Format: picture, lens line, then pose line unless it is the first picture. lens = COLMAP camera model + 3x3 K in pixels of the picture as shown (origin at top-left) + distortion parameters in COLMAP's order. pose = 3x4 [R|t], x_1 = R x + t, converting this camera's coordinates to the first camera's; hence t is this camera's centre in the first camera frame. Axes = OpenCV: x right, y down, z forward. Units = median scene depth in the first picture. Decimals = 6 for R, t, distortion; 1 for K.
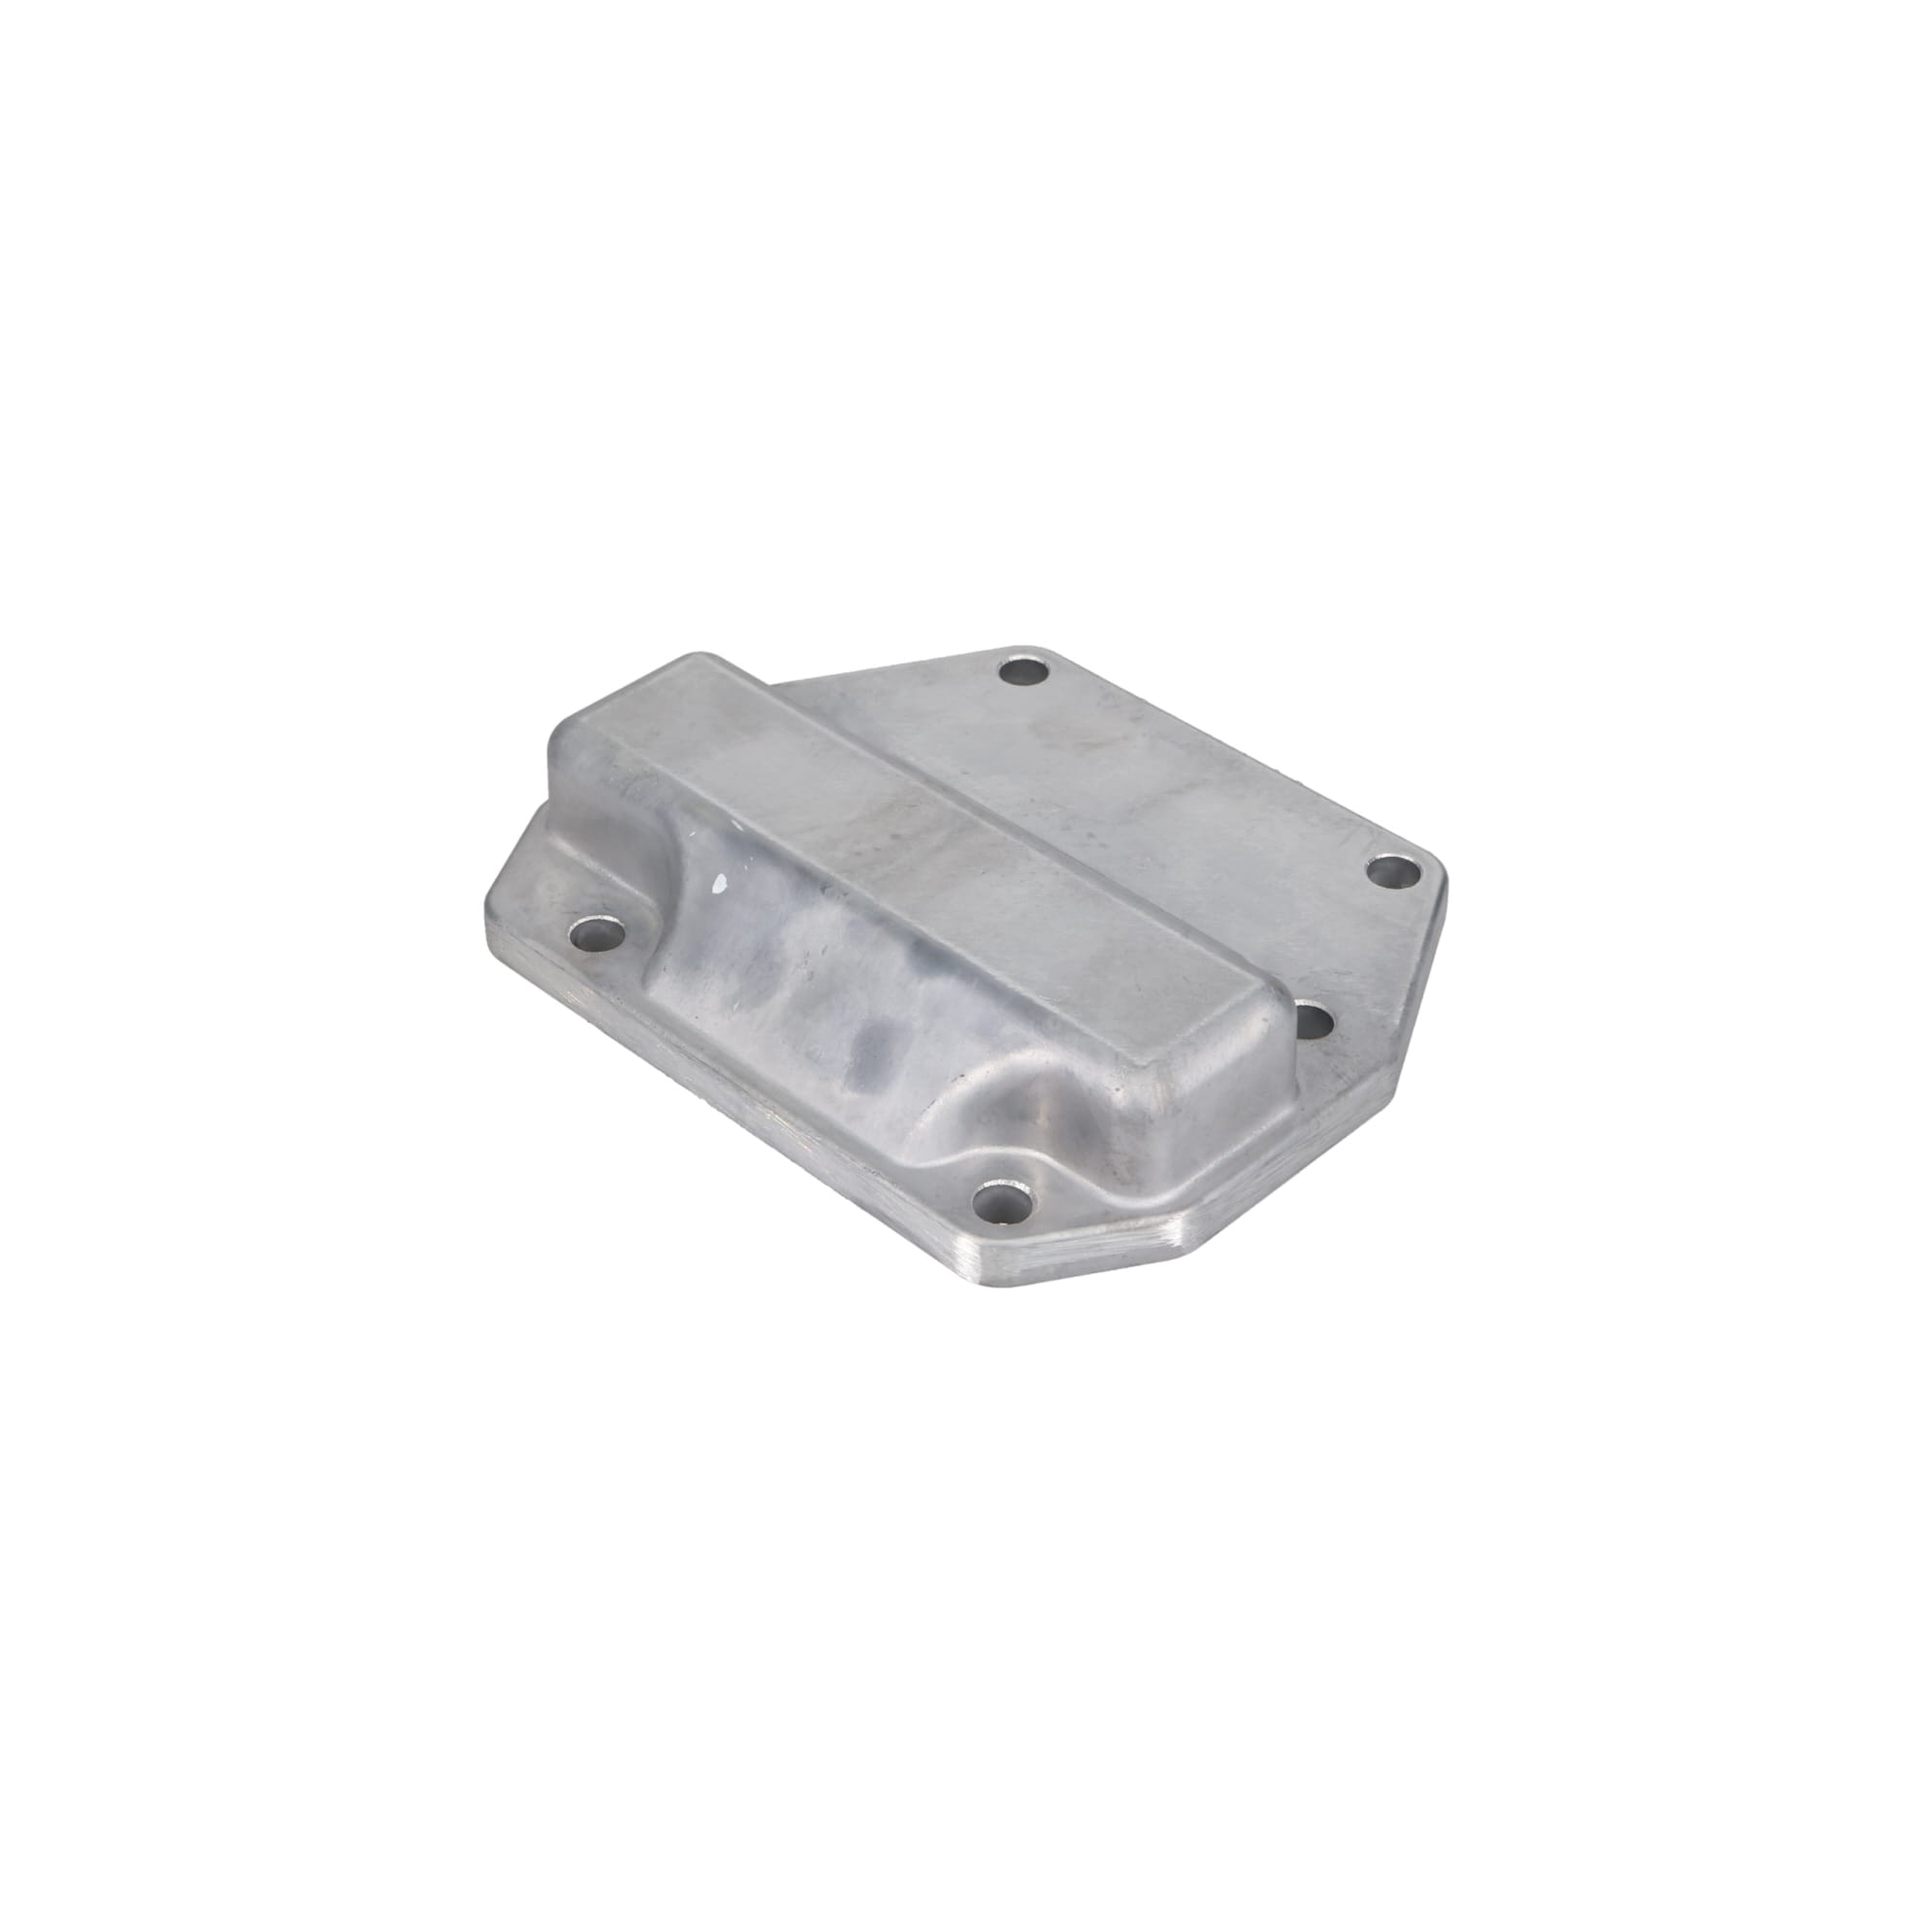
lens RADIAL K [[3419.5, 0, 915.6], [0, 3419.5, 966.7], [0, 0, 1]] dist [0.049752, 0.020639]
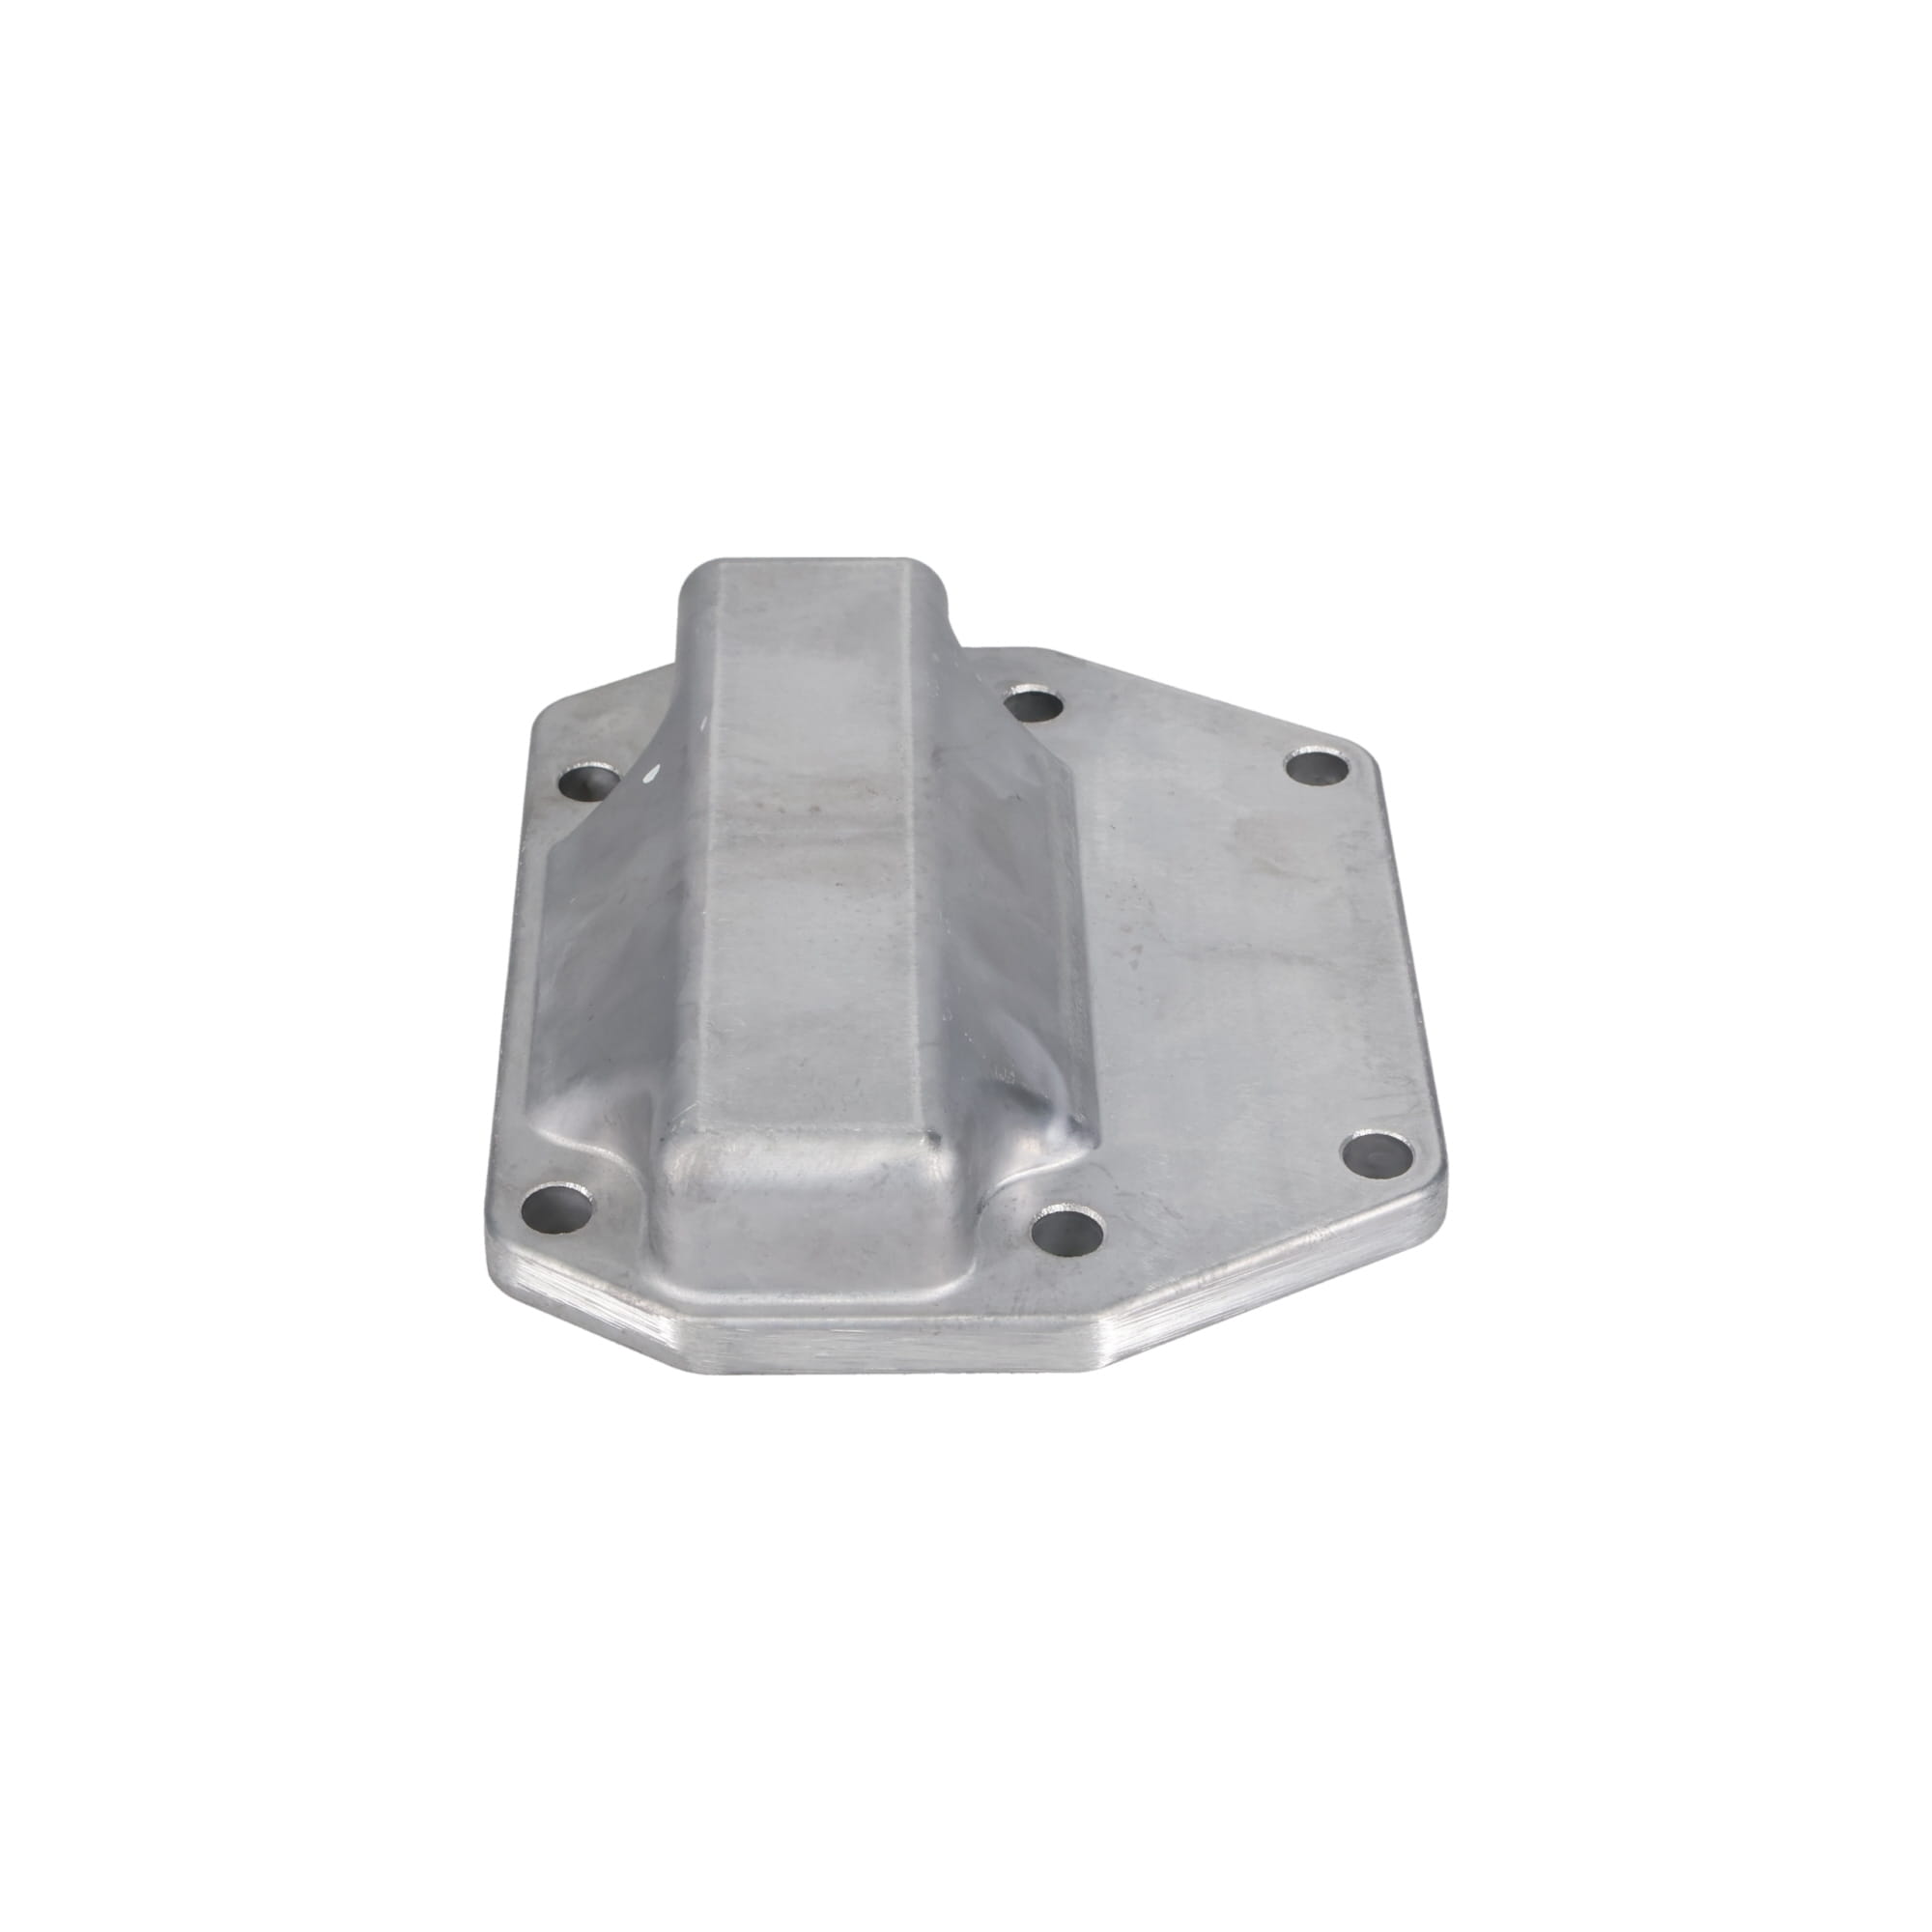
lens RADIAL K [[4177.7, 0, 912.5], [0, 4177.7, 964.1], [0, 0, 1]] dist [0.090293, 0.028308]
pose [[0.715501, 0.438282, -0.544029, 0.582328], [-0.445985, 0.885957, 0.127192, -0.144704], [0.537732, 0.151623, 0.829370, 0.170390]]
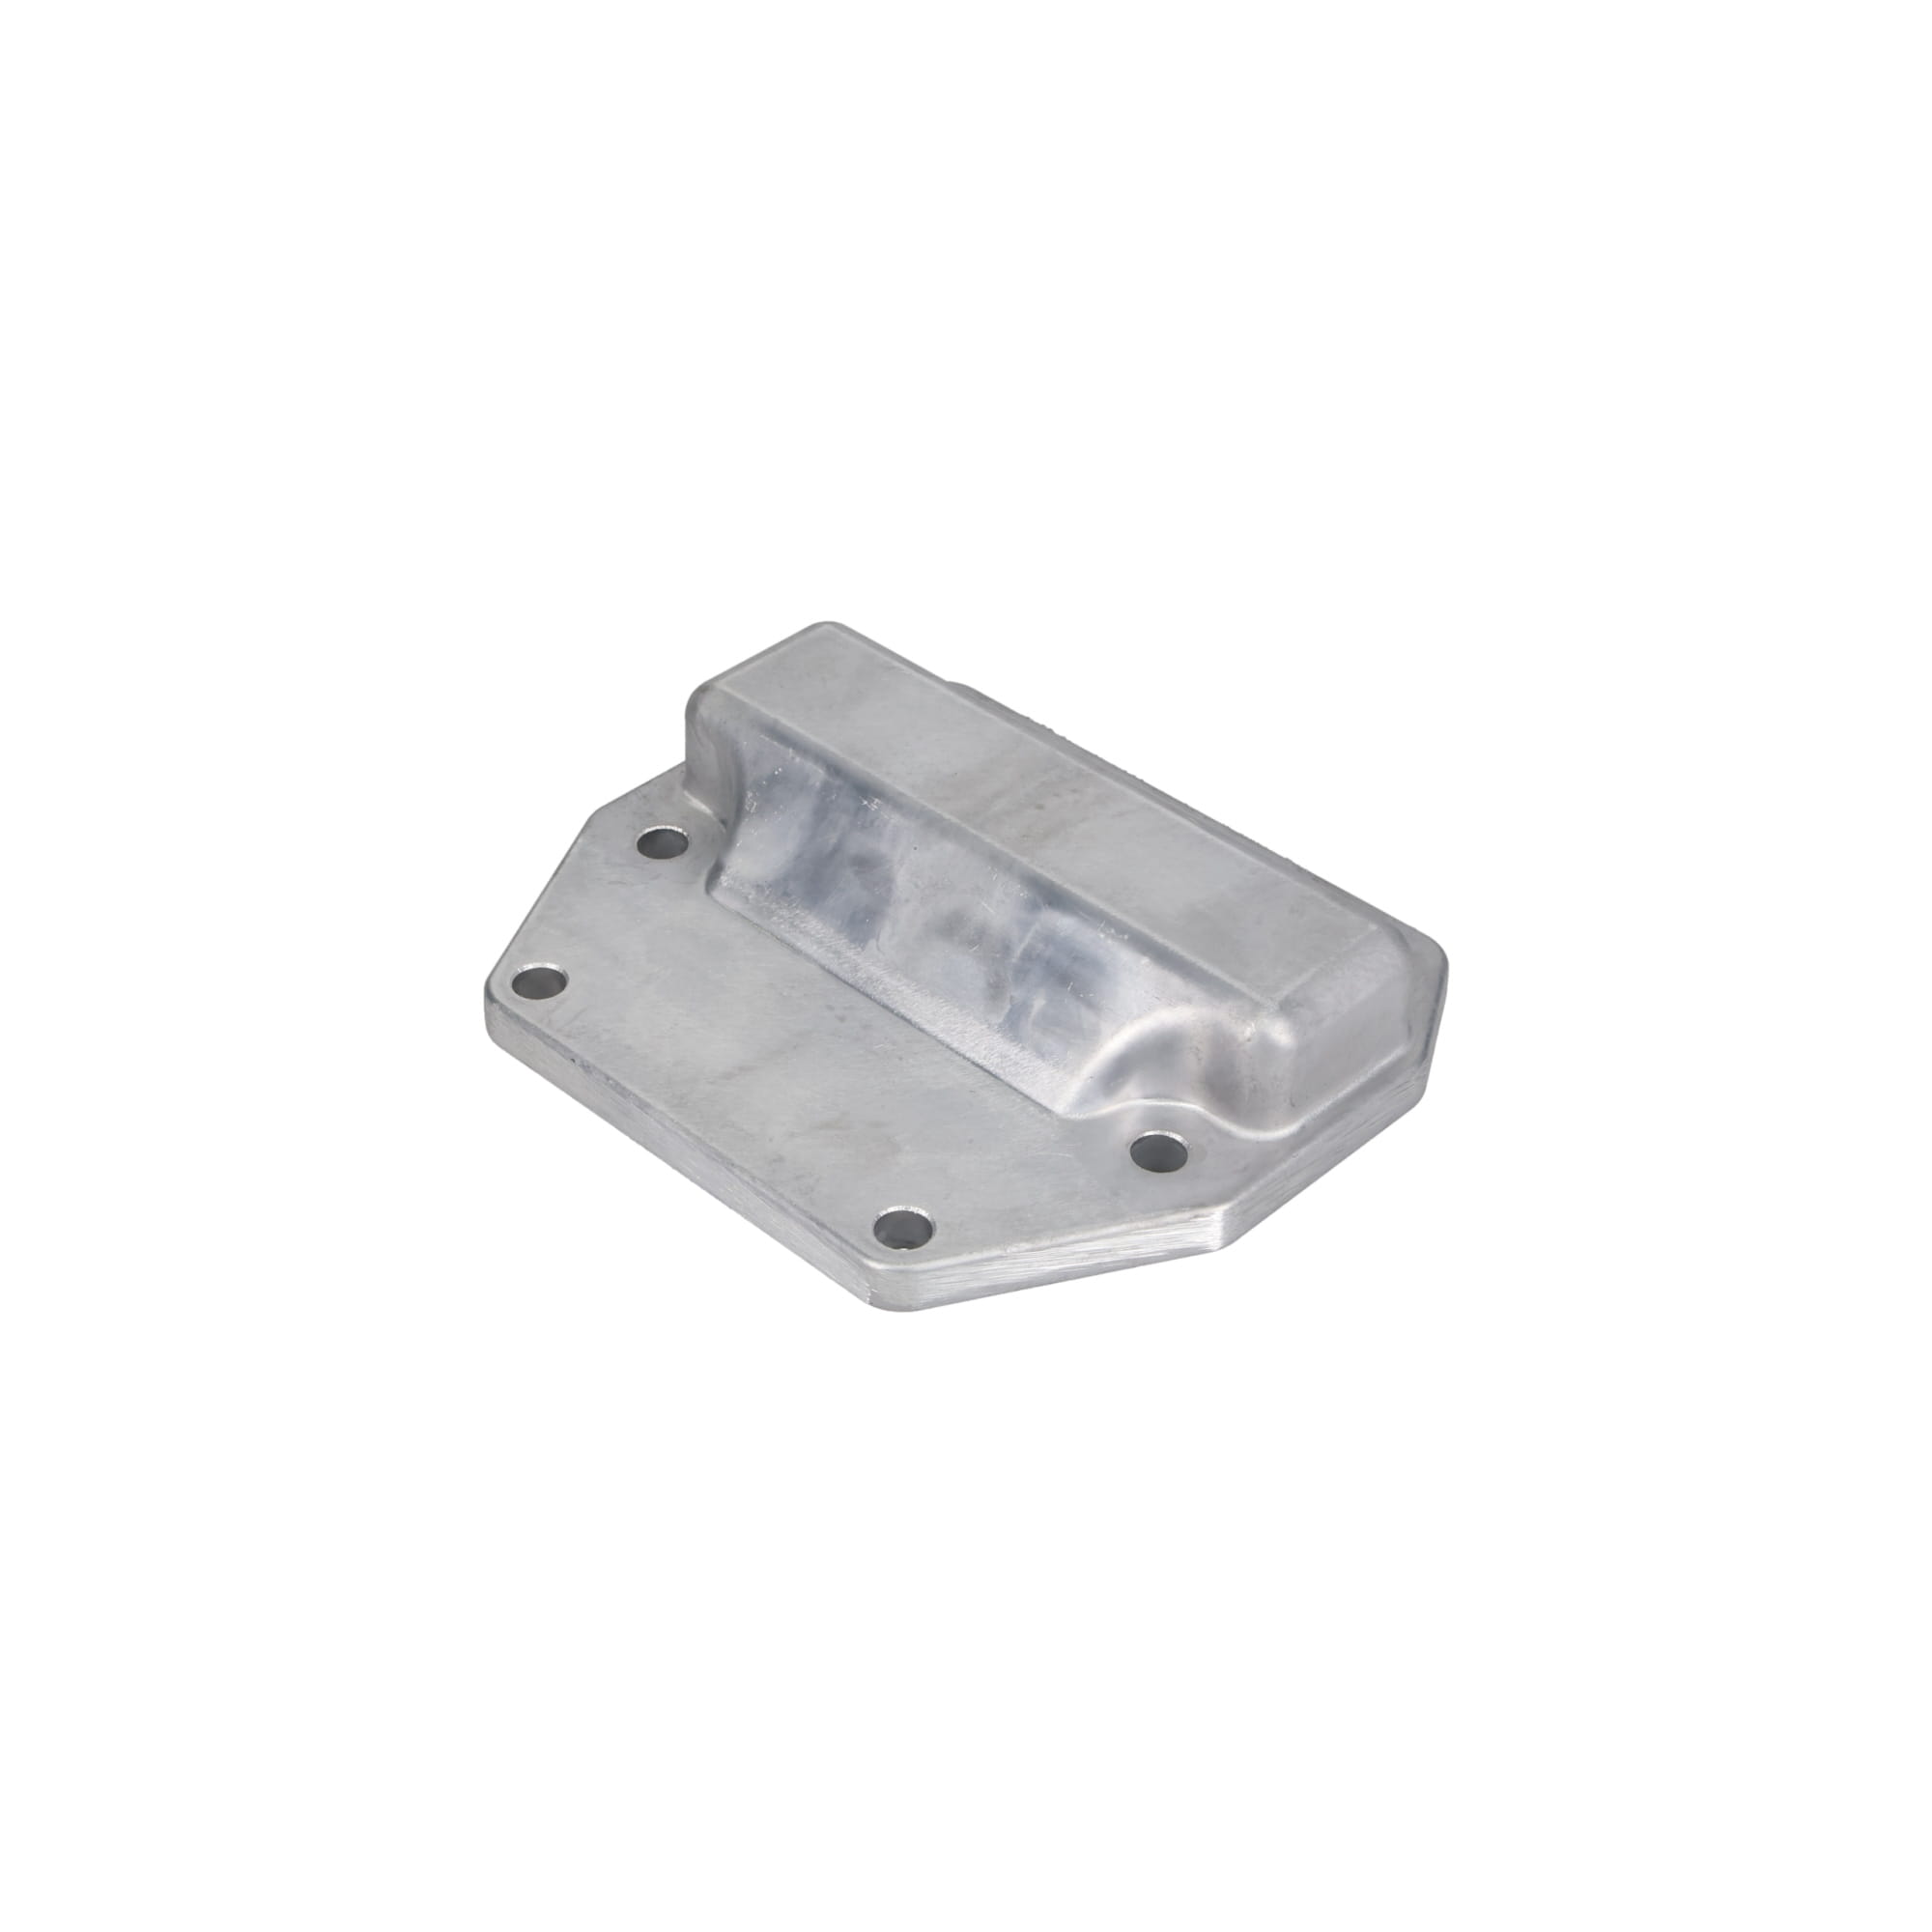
lens RADIAL K [[3419.5, 0, 915.6], [0, 3419.5, 966.7], [0, 0, 1]] dist [0.049752, 0.020639]
pose [[-0.999974, 0.005929, 0.004073, 0.028067], [0.005253, 0.215084, 0.976581, -1.044525], [0.004914, 0.976578, -0.215110, 1.268708]]
